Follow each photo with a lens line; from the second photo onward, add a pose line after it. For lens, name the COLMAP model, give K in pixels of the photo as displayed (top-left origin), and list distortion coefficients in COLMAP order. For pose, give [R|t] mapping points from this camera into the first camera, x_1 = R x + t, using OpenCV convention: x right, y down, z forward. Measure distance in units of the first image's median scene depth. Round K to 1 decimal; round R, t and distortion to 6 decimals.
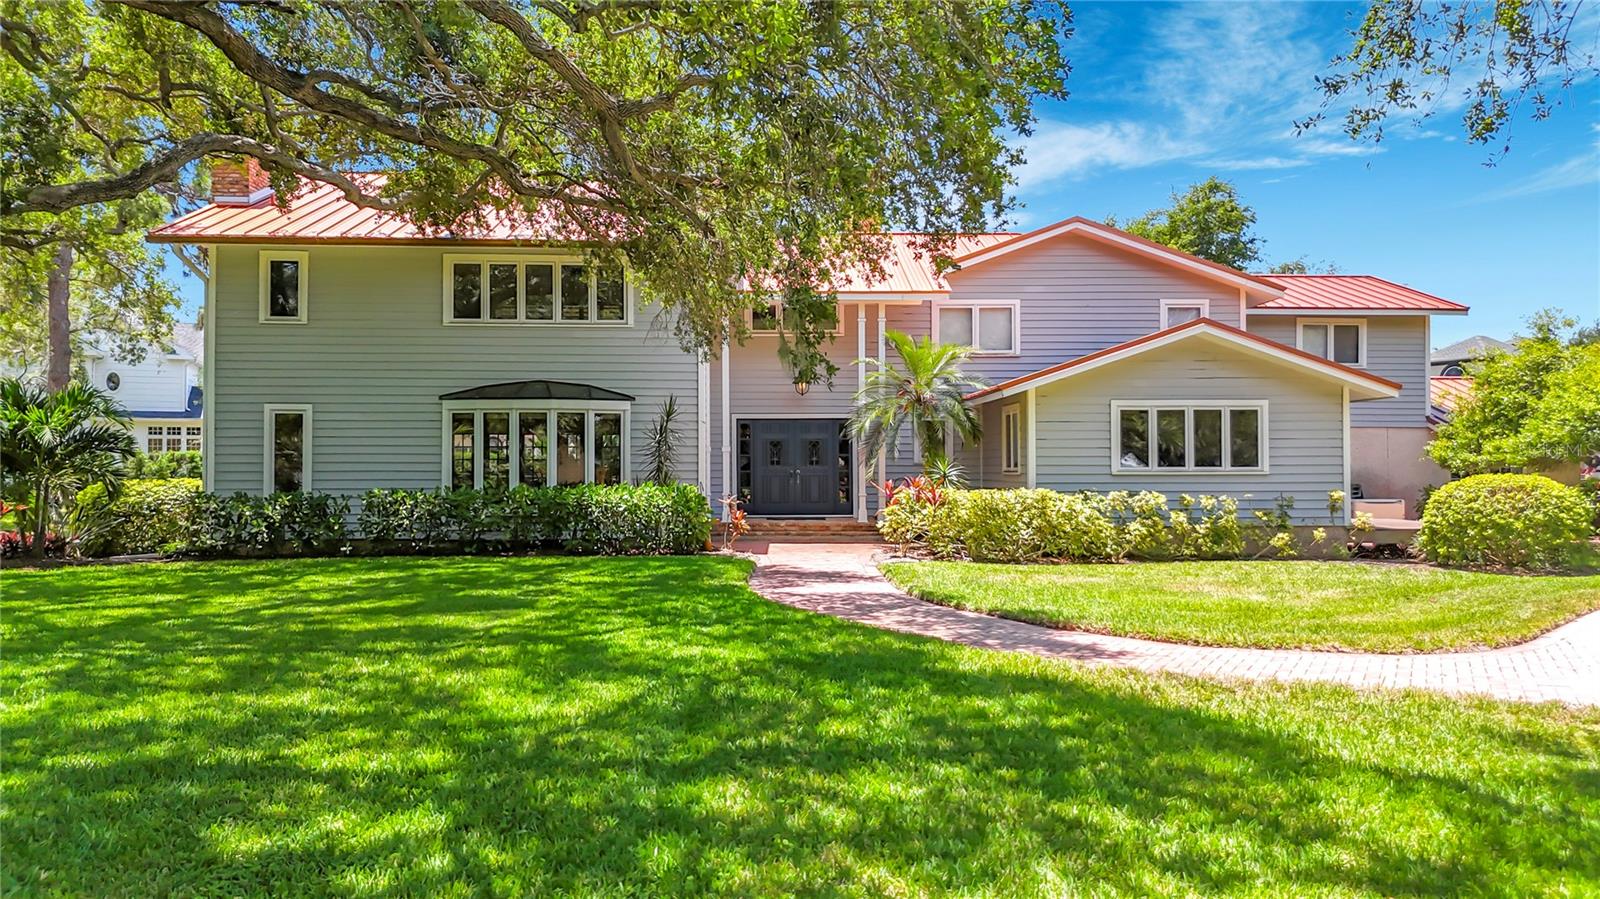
lens RADIAL K [[1130.4, 0, 796.7], [0, 1130.4, 444.2], [0, 0, 1]] dist [0.005992, -0.007031]
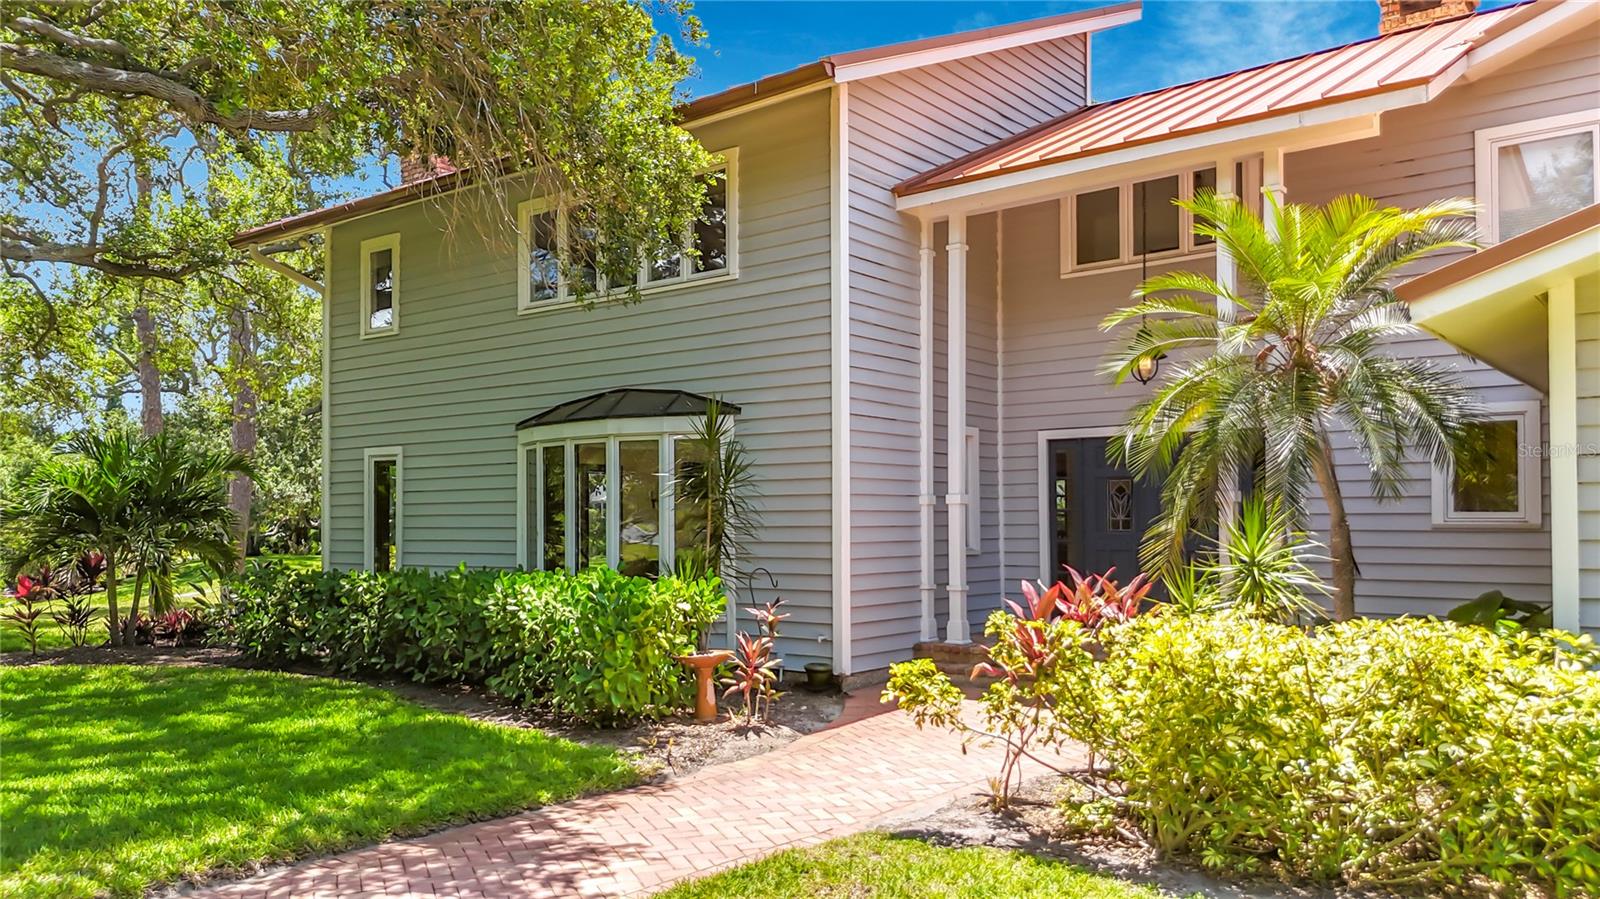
lens RADIAL K [[1197.7, 0, 804.0], [0, 1197.7, 455.5], [0, 0, 1]] dist [0.014510, -0.001588]
pose [[0.759726, -0.038613, -0.649095, 0.260742], [0.019226, 0.999133, -0.036932, 0.003420], [0.649959, 0.015579, 0.759810, 0.609034]]
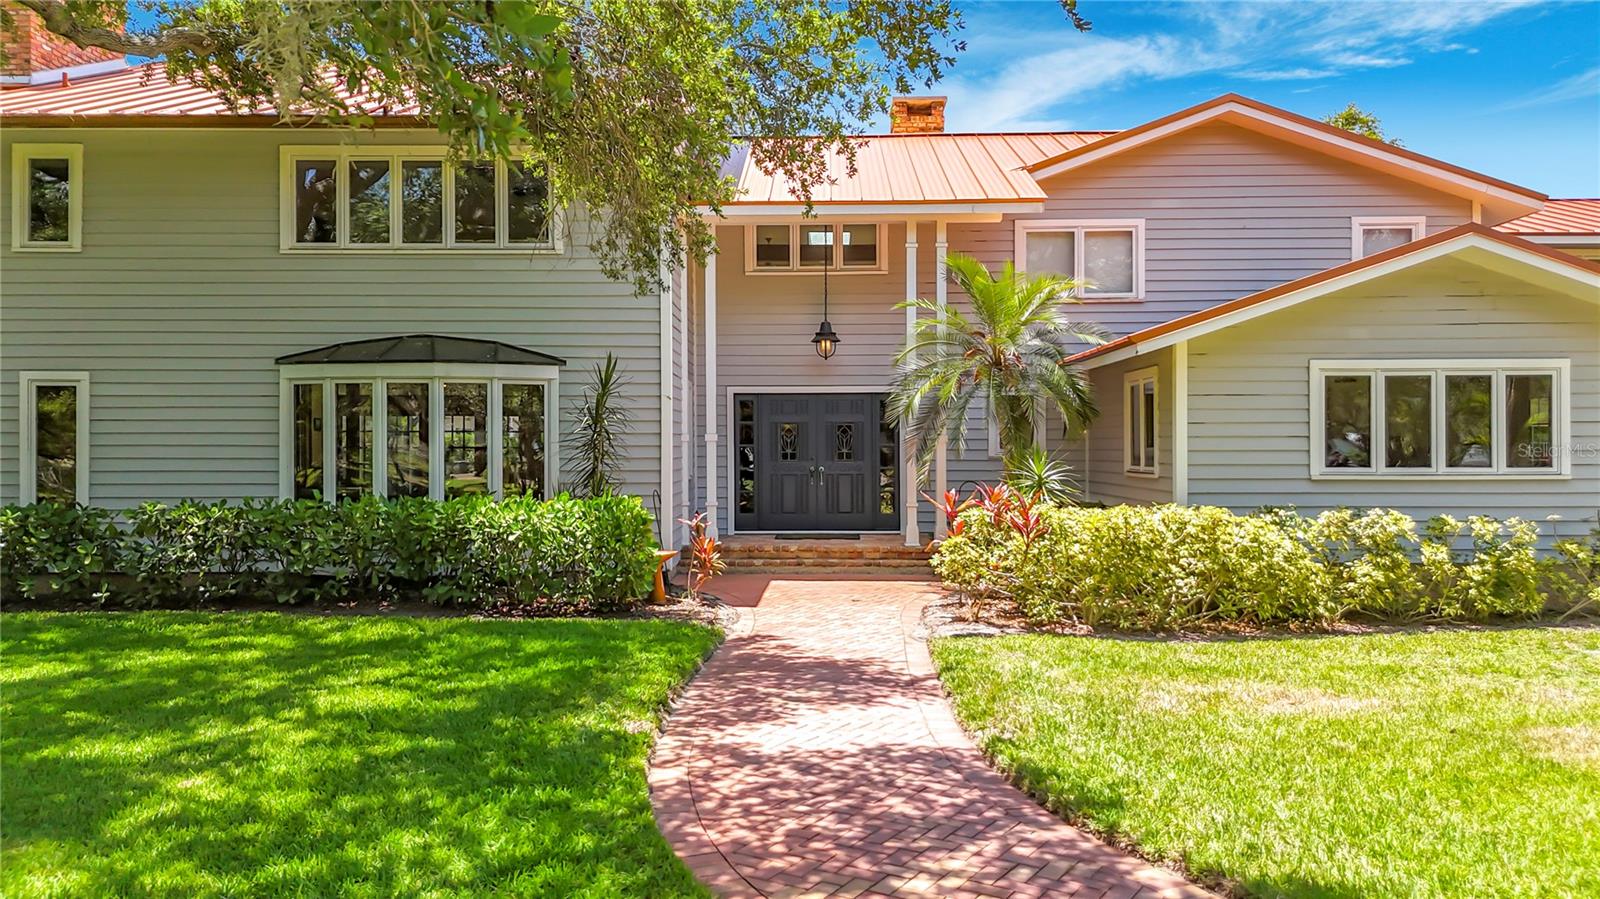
lens RADIAL K [[1130.4, 0, 801.9], [0, 1130.4, 453.0], [0, 0, 1]] dist [0.005992, -0.007031]
pose [[0.998551, 0.000608, -0.053810, 0.032064], [0.000748, 0.999683, 0.025171, -0.003727], [0.053808, -0.025175, 0.998234, 0.360033]]
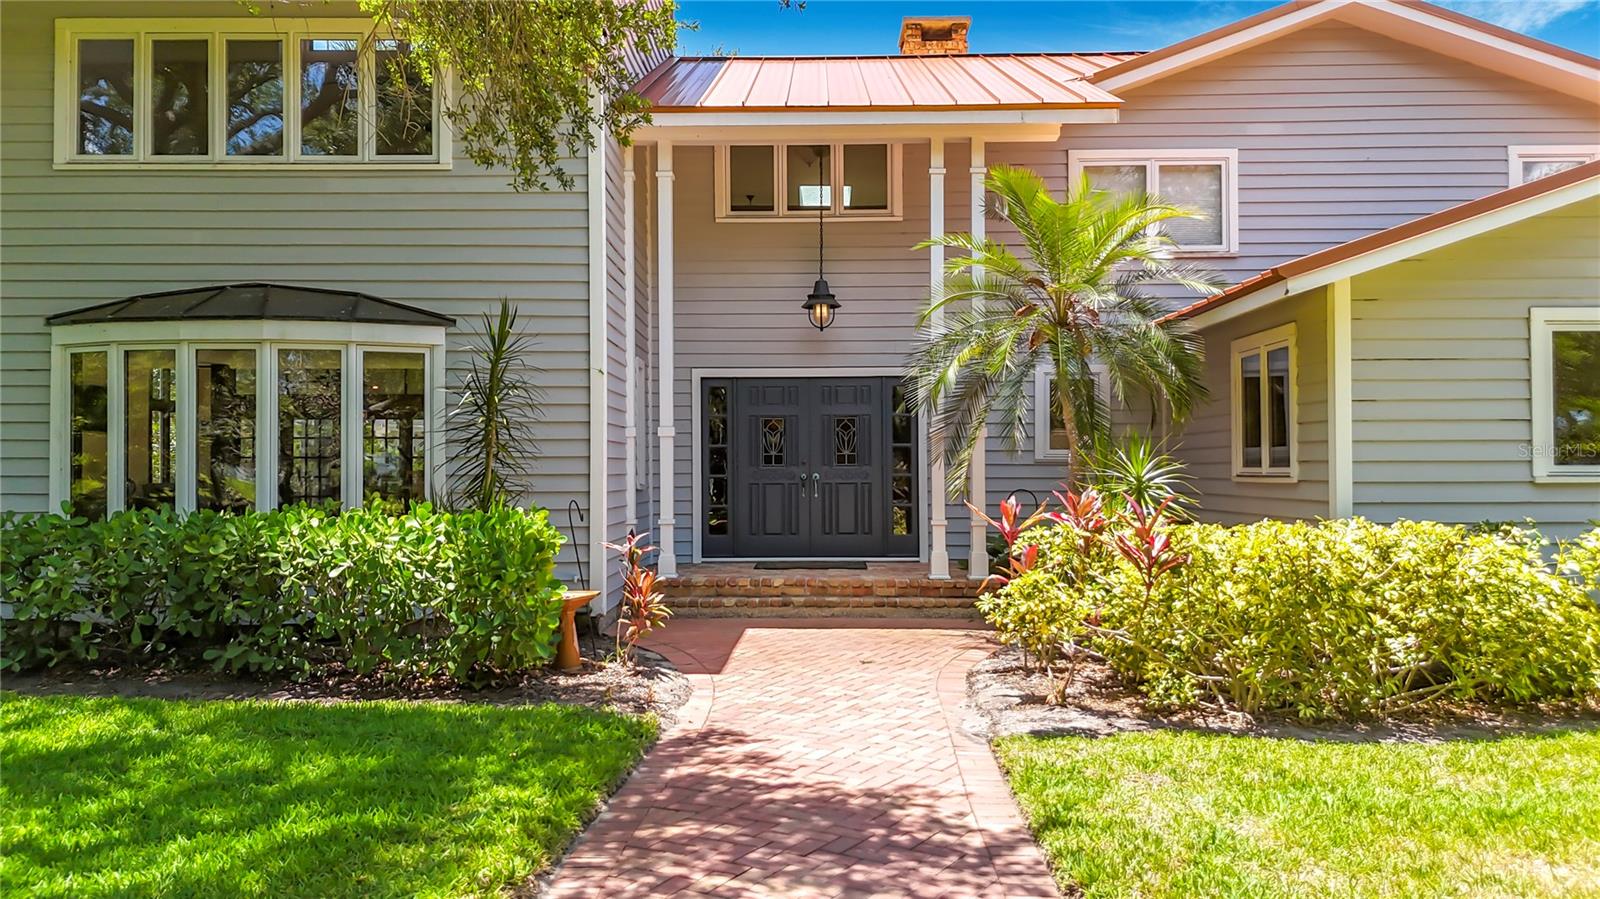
lens RADIAL K [[1130.4, 0, 808.9], [0, 1130.4, 465.4], [0, 0, 1]] dist [0.005992, -0.007031]
pose [[0.999121, -0.001149, -0.041914, 0.024470], [0.001826, 0.999869, 0.016111, 0.012525], [0.041890, -0.016174, 0.998991, 0.557421]]
